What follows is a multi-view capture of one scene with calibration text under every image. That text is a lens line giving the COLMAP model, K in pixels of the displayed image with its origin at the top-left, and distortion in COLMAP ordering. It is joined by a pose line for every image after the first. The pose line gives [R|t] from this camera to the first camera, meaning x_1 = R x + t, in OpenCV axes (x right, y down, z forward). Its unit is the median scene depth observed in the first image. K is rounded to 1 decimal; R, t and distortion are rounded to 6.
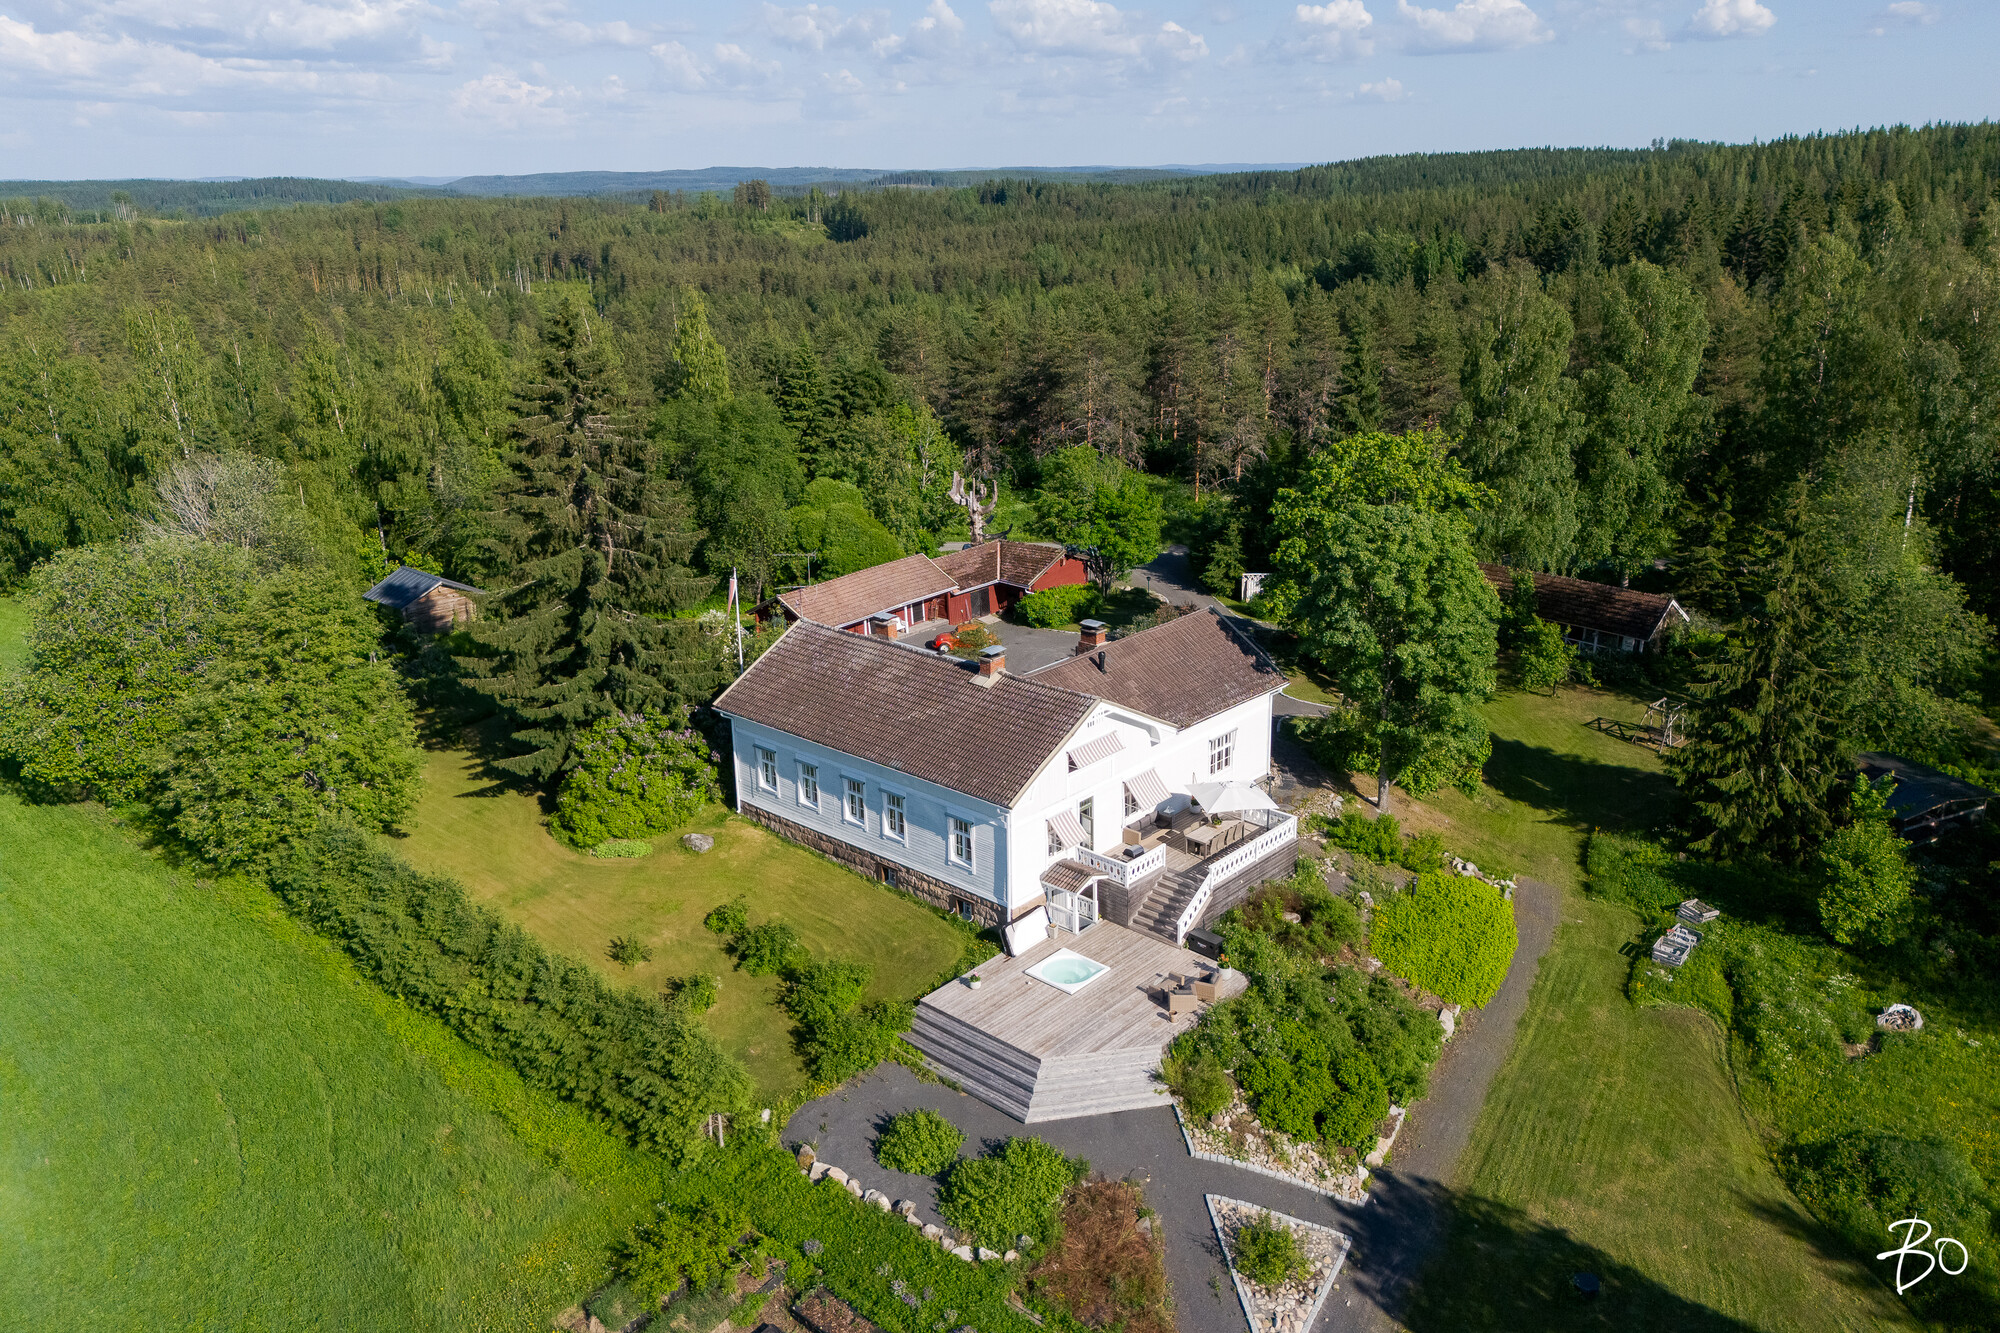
lens RADIAL K [[1421.2, 0, 1000.0], [0, 1421.2, 666.5], [0, 0, 1]] dist [0.047619, -0.041289]
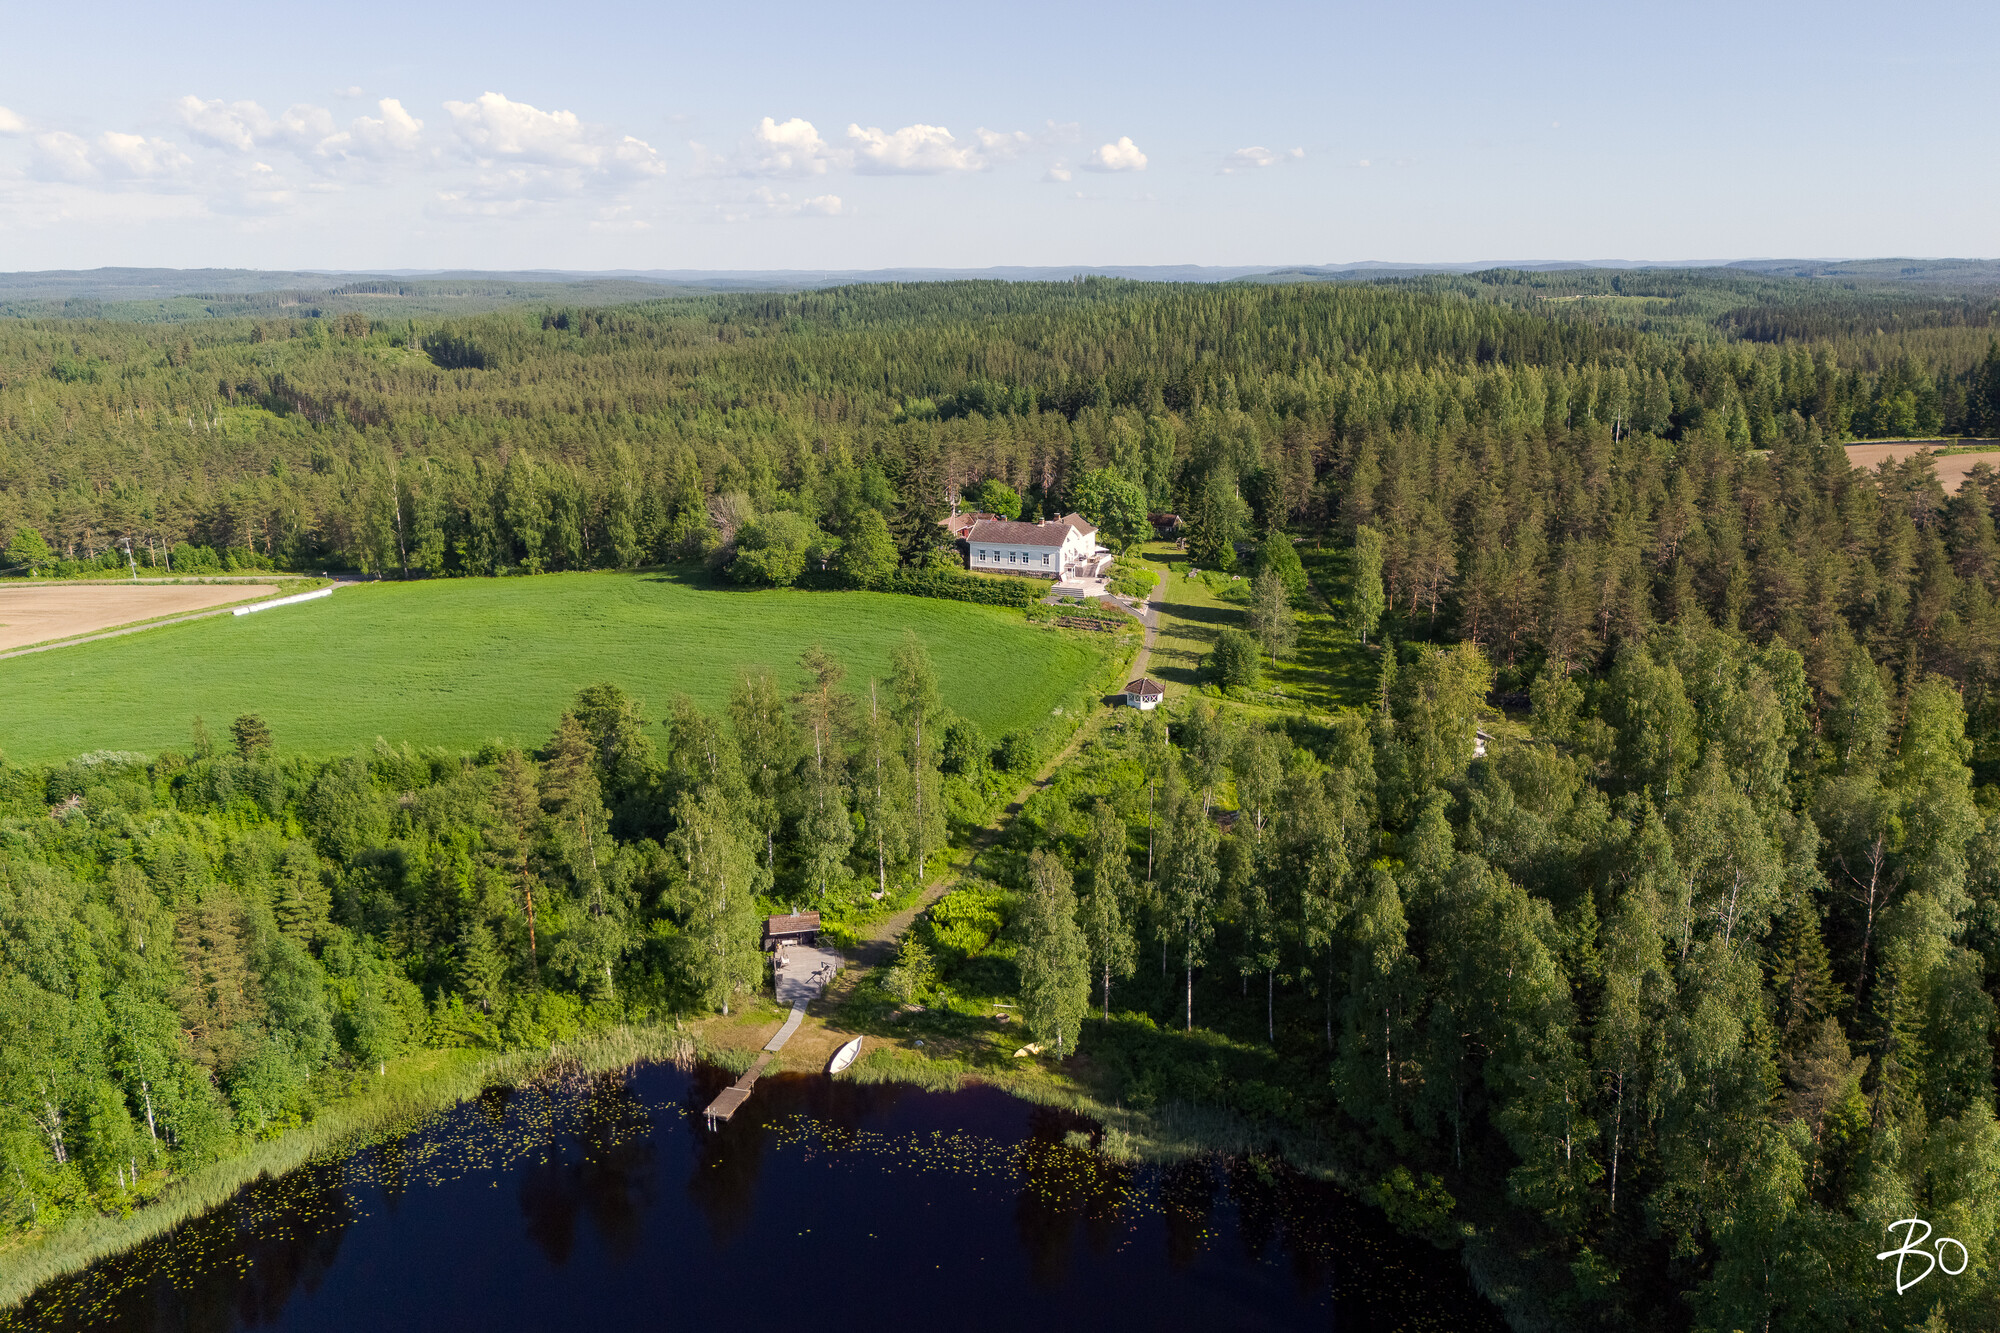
lens RADIAL K [[1378.8, 0, 1017.2], [0, 1378.8, 673.8], [0, 0, 1]] dist [0.068705, -0.079694]
pose [[0.931826, -0.082611, 0.353378, -1.414813], [0.102152, 0.994081, -0.036976, 0.536740], [-0.348232, 0.070553, 0.934750, -2.507651]]
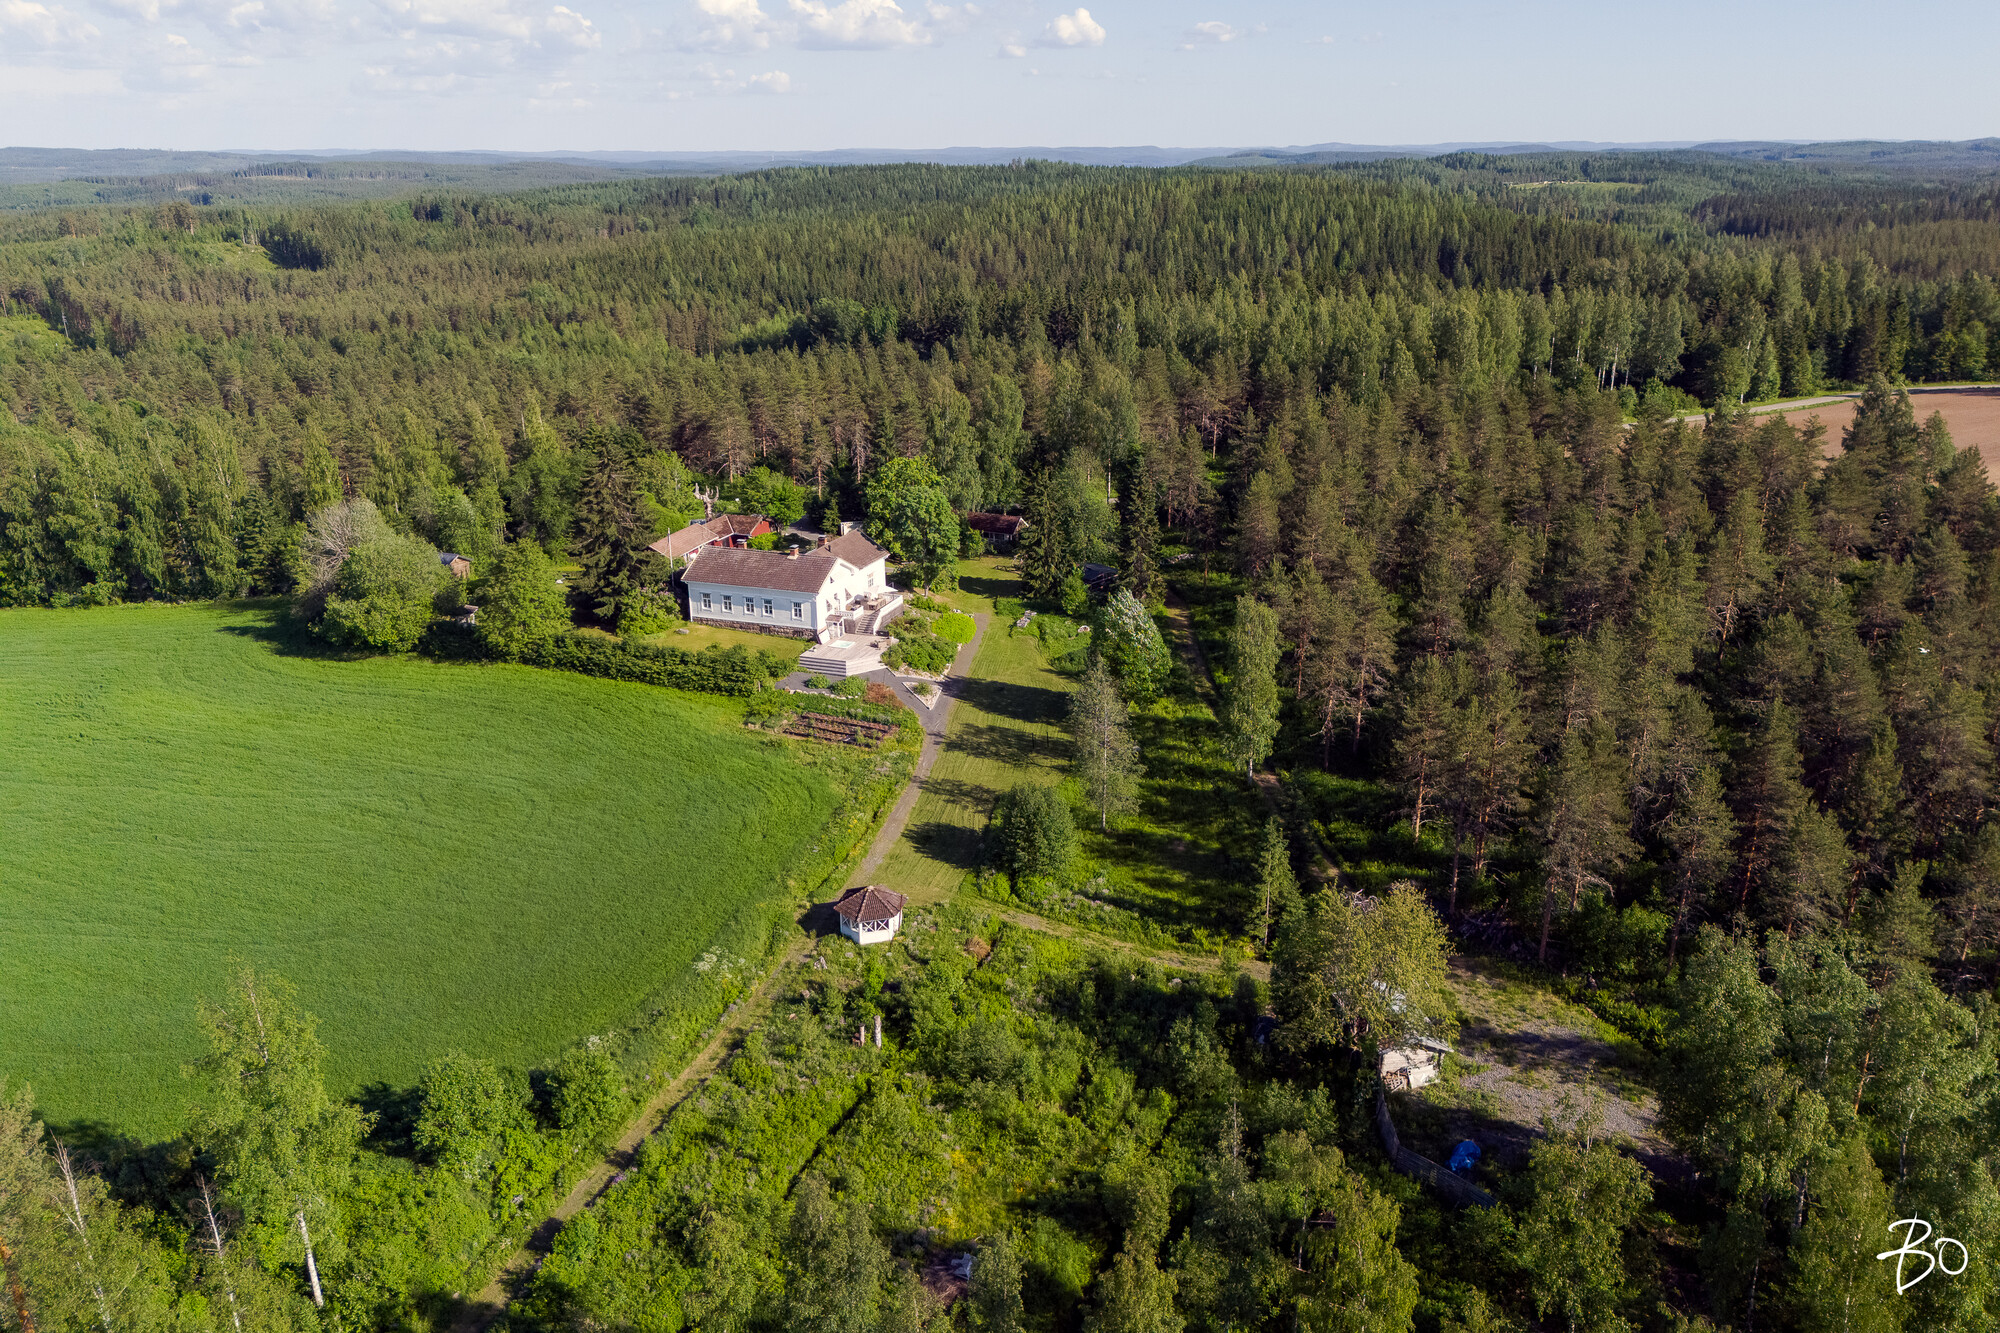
lens RADIAL K [[1399.6, 0, 1008.9], [0, 1399.6, 672.4], [0, 0, 1]] dist [0.075836, -0.085057]
pose [[0.921148, -0.114958, 0.371848, -0.619999], [0.109702, 0.993336, 0.035336, 0.170125], [-0.373432, 0.008242, 0.927621, -1.598095]]
